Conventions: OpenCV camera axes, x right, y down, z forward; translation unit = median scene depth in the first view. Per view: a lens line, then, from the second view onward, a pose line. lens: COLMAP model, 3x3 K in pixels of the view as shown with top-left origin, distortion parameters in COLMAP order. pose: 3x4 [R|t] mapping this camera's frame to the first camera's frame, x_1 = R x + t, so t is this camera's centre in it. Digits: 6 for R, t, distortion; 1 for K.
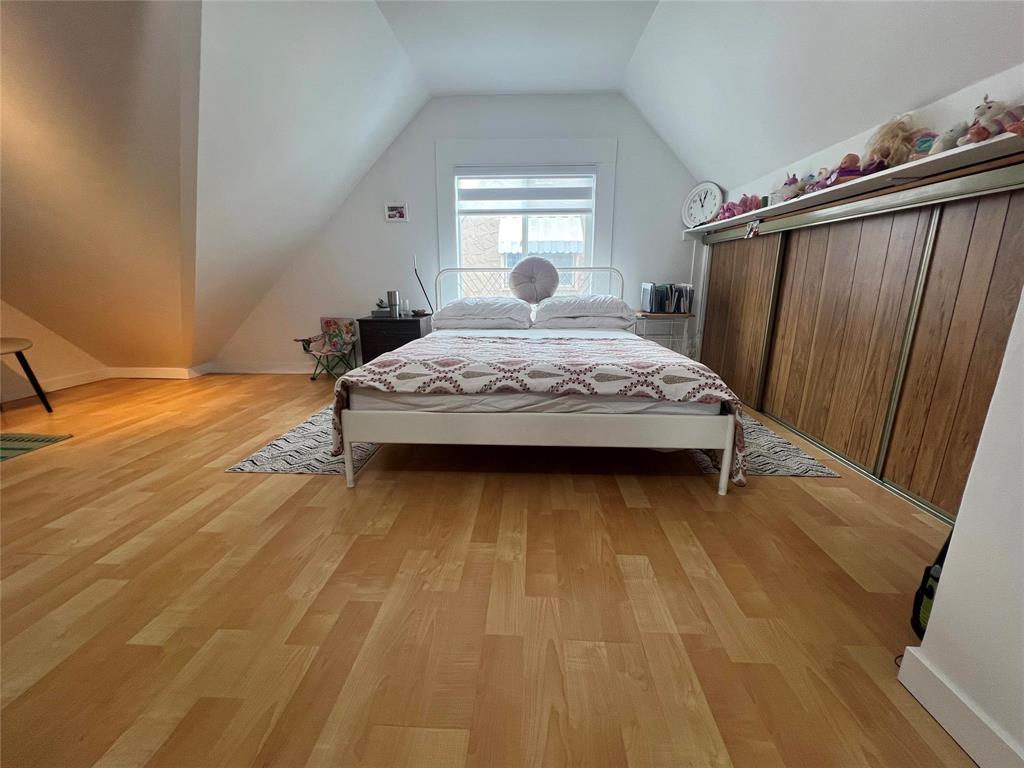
lens RADIAL K [[425.9, 0, 509.5], [0, 425.9, 384.8], [0, 0, 1]] dist [-0.002158, 0.000801]
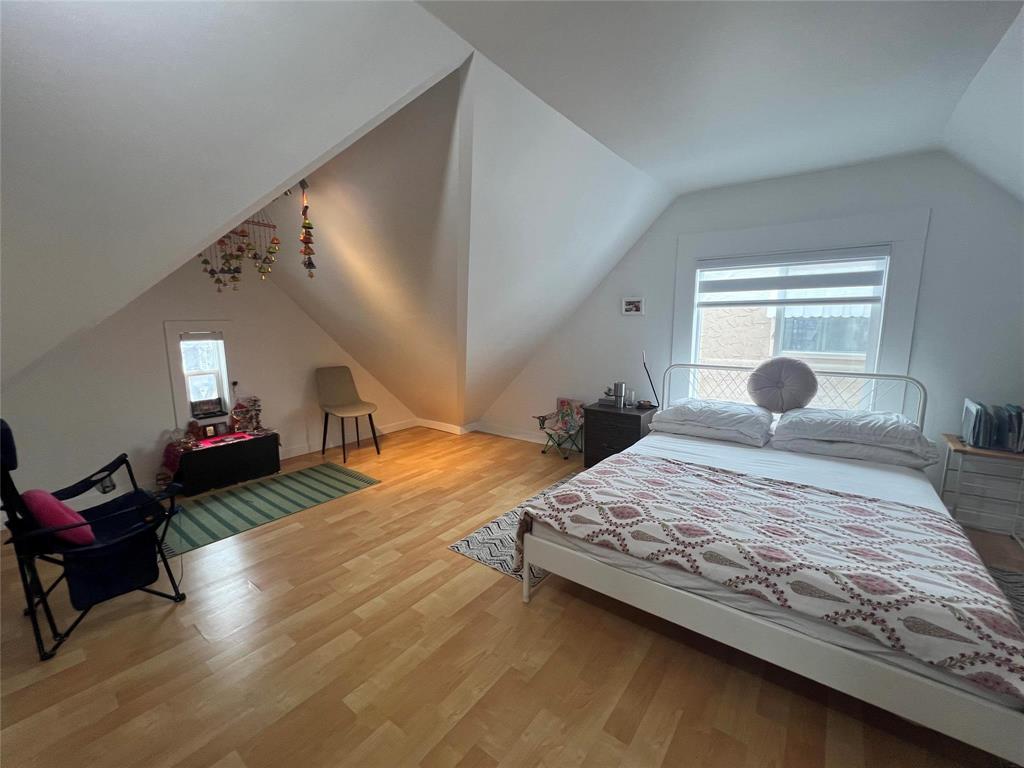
lens RADIAL K [[425.9, 0, 509.5], [0, 425.9, 384.8], [0, 0, 1]] dist [-0.002158, 0.000801]
pose [[0.823904, 0.083114, -0.560602, 0.164790], [-0.130320, 0.990465, -0.044683, -0.261451], [0.551543, 0.109873, 0.826879, -0.000535]]
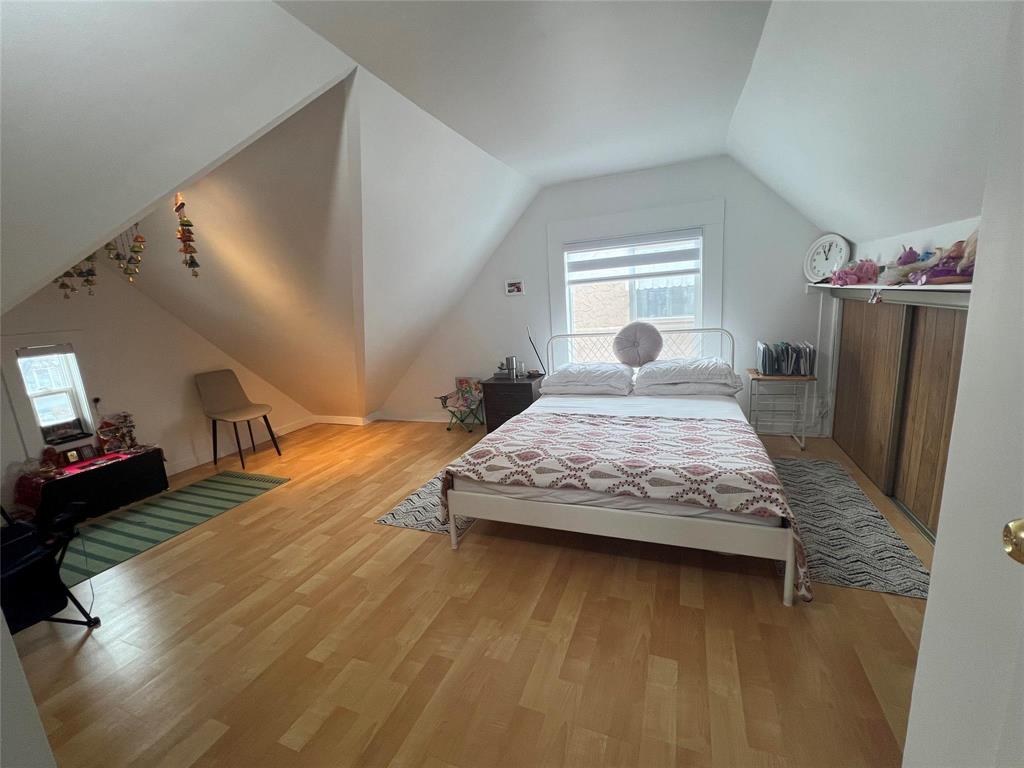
lens RADIAL K [[425.9, 0, 509.5], [0, 425.9, 384.8], [0, 0, 1]] dist [-0.002158, 0.000801]
pose [[0.942930, -0.002406, -0.332981, 0.208058], [-0.007997, 0.999522, -0.029867, -0.213910], [0.332894, 0.030825, 0.942460, -0.165927]]
